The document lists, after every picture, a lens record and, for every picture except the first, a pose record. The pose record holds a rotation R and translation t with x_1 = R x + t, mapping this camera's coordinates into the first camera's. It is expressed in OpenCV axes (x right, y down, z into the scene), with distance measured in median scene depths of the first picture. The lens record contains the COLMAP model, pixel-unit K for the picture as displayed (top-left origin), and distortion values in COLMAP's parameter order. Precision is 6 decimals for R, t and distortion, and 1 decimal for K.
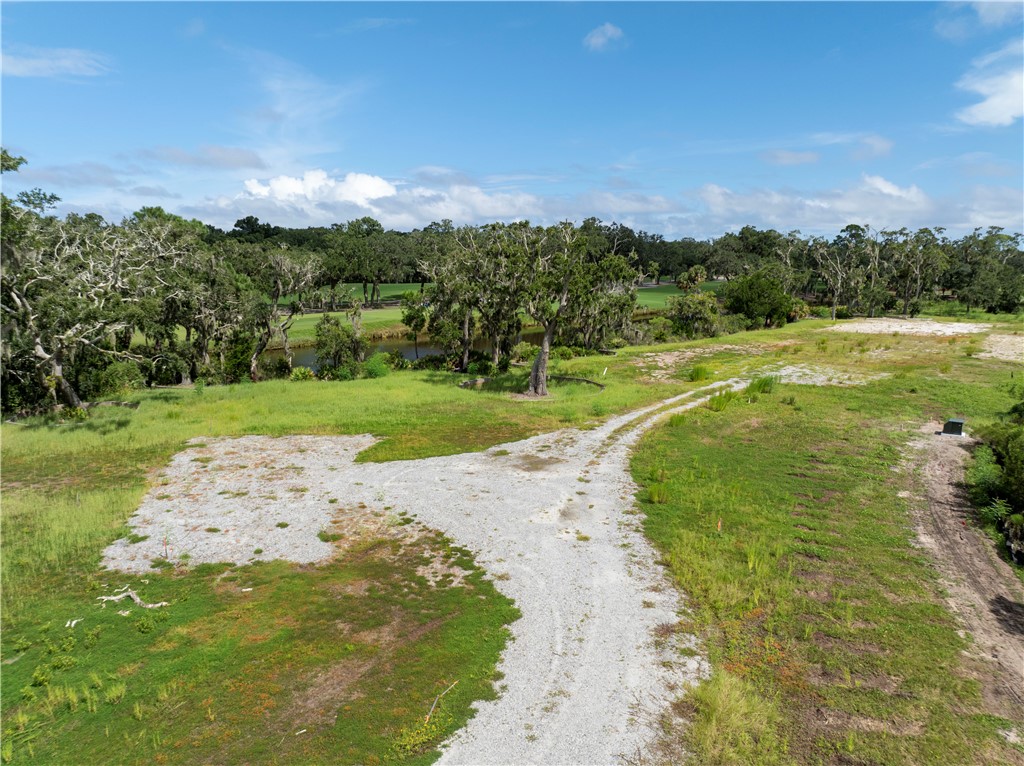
lens RADIAL K [[721.4, 0, 512.0], [0, 721.4, 383.1], [0, 0, 1]] dist [-0.066503, 0.041793]
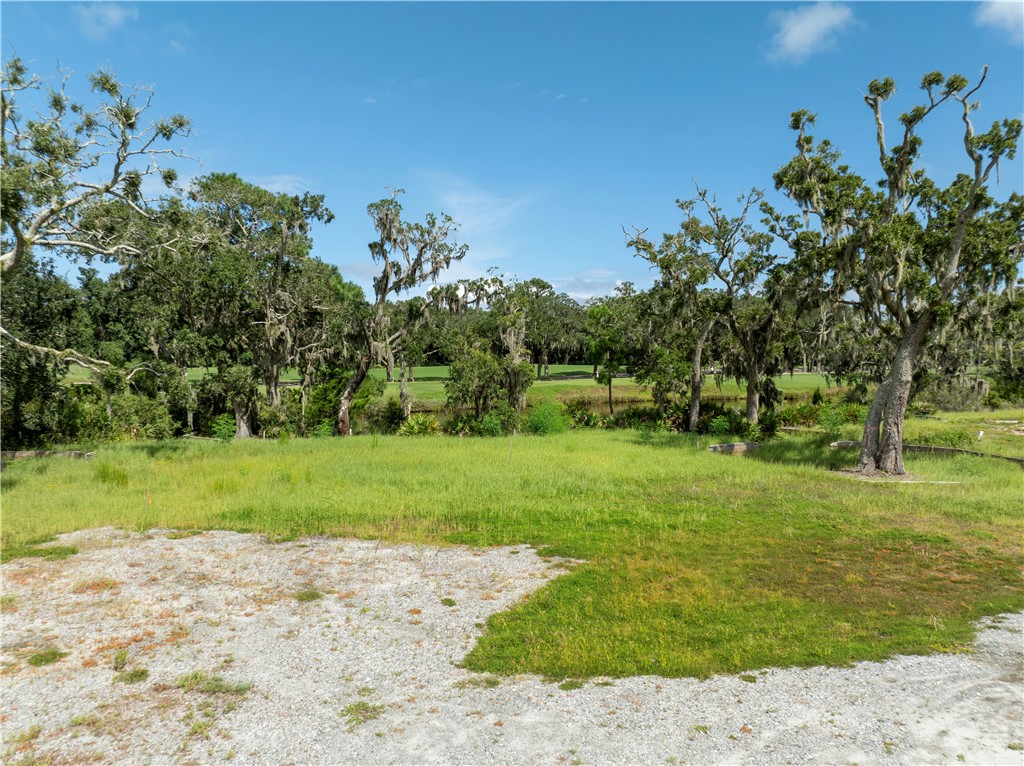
lens RADIAL K [[721.4, 0, 512.0], [0, 721.4, 383.1], [0, 0, 1]] dist [-0.066503, 0.041793]
pose [[0.974313, 0.013541, -0.224790, -0.090264], [-0.043387, 0.990777, -0.128369, 0.025813], [0.220979, 0.134825, 0.965914, 0.454819]]
